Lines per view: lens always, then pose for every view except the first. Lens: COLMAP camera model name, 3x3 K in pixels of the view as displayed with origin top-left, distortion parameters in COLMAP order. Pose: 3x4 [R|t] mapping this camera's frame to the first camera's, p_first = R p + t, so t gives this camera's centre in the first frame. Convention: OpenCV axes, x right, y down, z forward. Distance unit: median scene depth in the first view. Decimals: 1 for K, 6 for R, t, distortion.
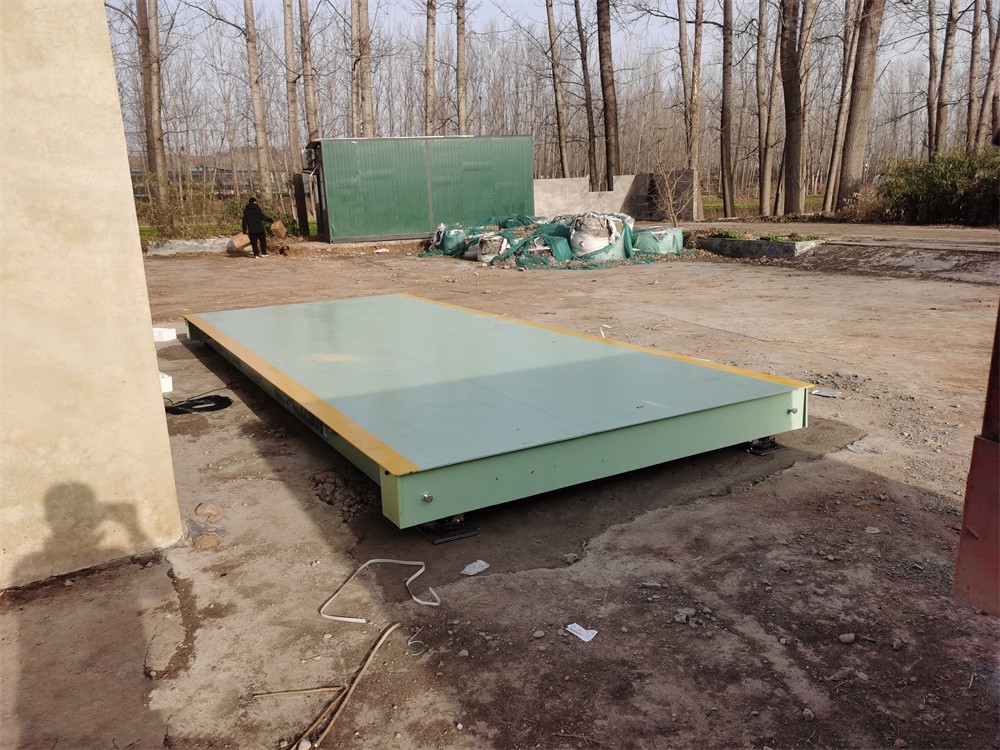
lens RADIAL K [[770.9, 0, 496.1], [0, 770.9, 370.3], [0, 0, 1]] dist [0.057066, -0.051536]
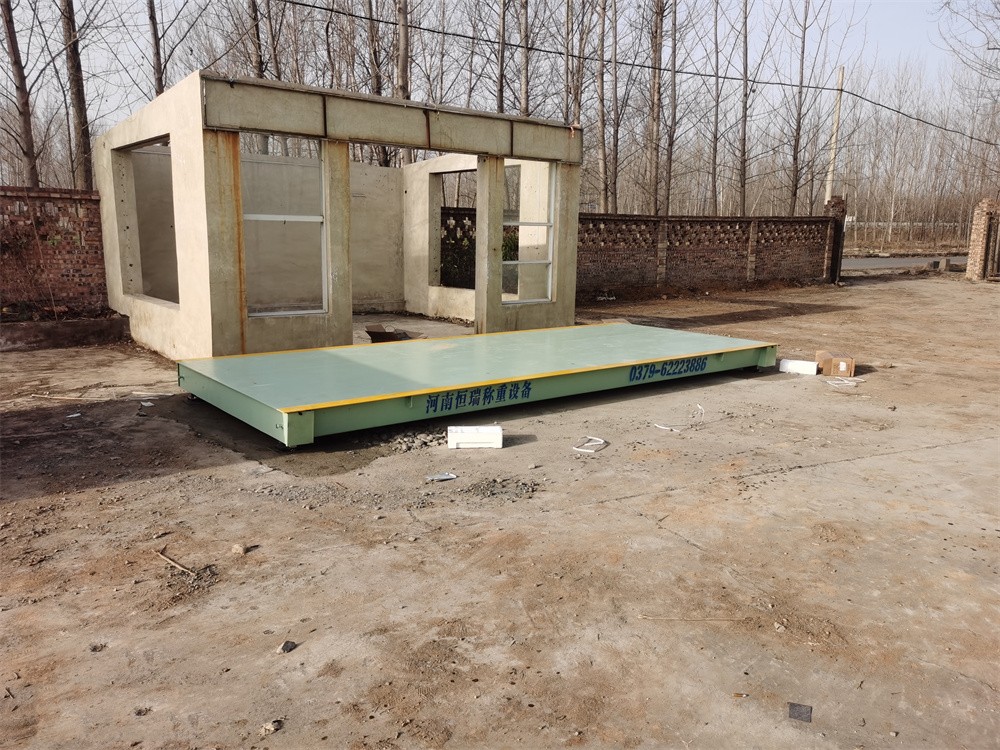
lens RADIAL K [[770.9, 0, 496.1], [0, 770.9, 370.3], [0, 0, 1]] dist [0.057066, -0.051536]
pose [[0.156632, 0.219017, -0.963067, 2.137431], [-0.236875, 0.954973, 0.178651, -0.450972], [0.958831, 0.200144, 0.201459, 1.396427]]
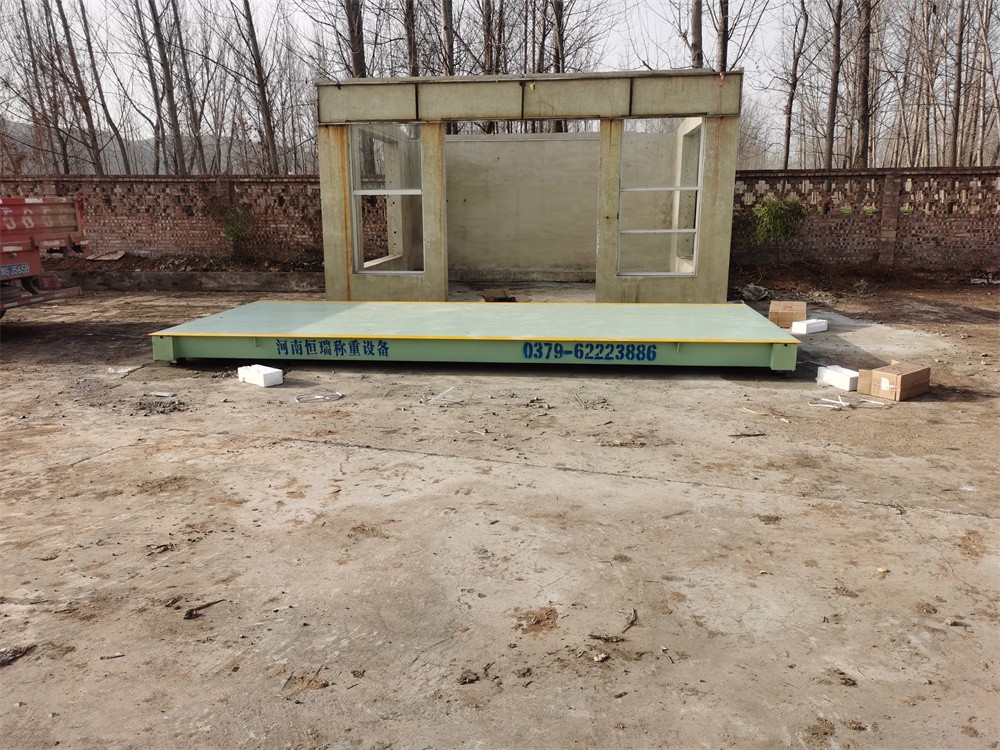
lens RADIAL K [[770.9, 0, 496.1], [0, 770.9, 370.3], [0, 0, 1]] dist [0.057066, -0.051536]
pose [[-0.589833, 0.221380, -0.776587, 1.726394], [-0.142558, 0.918037, 0.369979, -0.862964], [0.794842, 0.328935, -0.509930, 3.308898]]
